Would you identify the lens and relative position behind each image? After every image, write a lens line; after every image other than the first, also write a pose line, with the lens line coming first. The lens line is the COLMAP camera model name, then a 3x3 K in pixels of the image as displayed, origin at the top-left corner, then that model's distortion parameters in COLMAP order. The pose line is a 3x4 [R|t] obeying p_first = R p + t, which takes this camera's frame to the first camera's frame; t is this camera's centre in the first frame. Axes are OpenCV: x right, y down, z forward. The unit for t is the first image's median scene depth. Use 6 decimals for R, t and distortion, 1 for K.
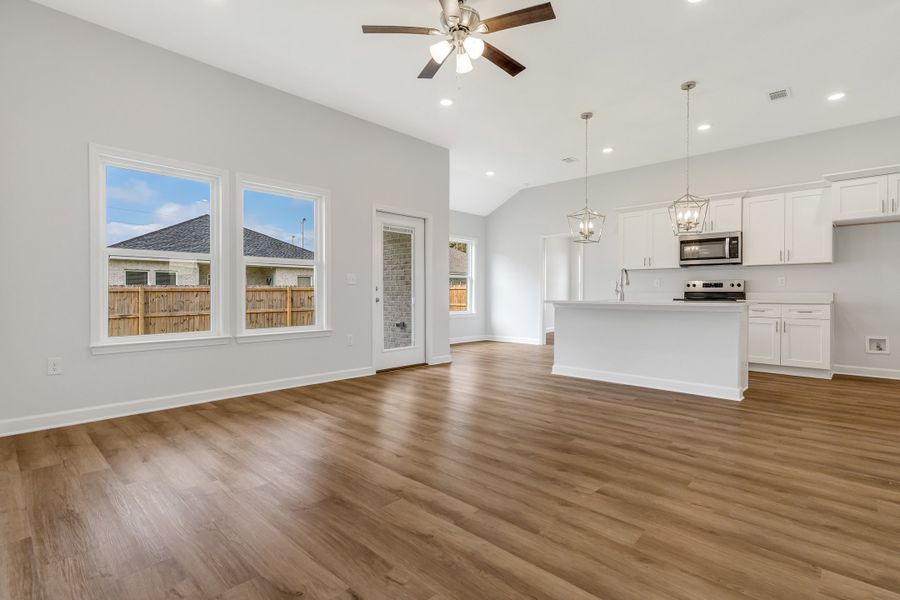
lens RADIAL K [[434.2, 0, 446.0], [0, 434.2, 297.1], [0, 0, 1]] dist [0.005273, 0.001020]
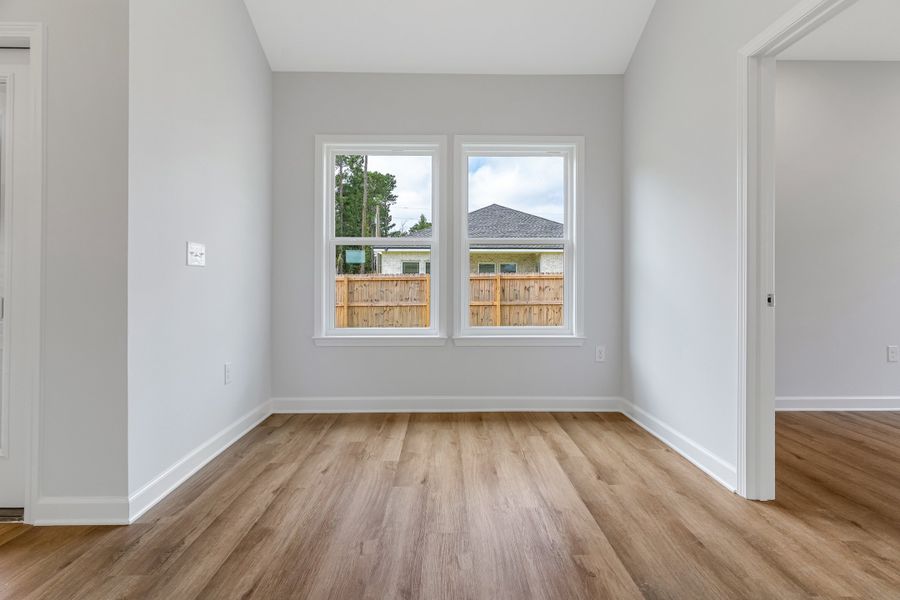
lens RADIAL K [[434.2, 0, 450.6], [0, 434.2, 276.8], [0, 0, 1]] dist [0.005273, 0.001020]
pose [[0.697218, -0.009466, -0.716796, 0.146209], [-0.005919, 0.999803, -0.018960, -0.003451], [0.716835, 0.017462, 0.697025, 0.384068]]
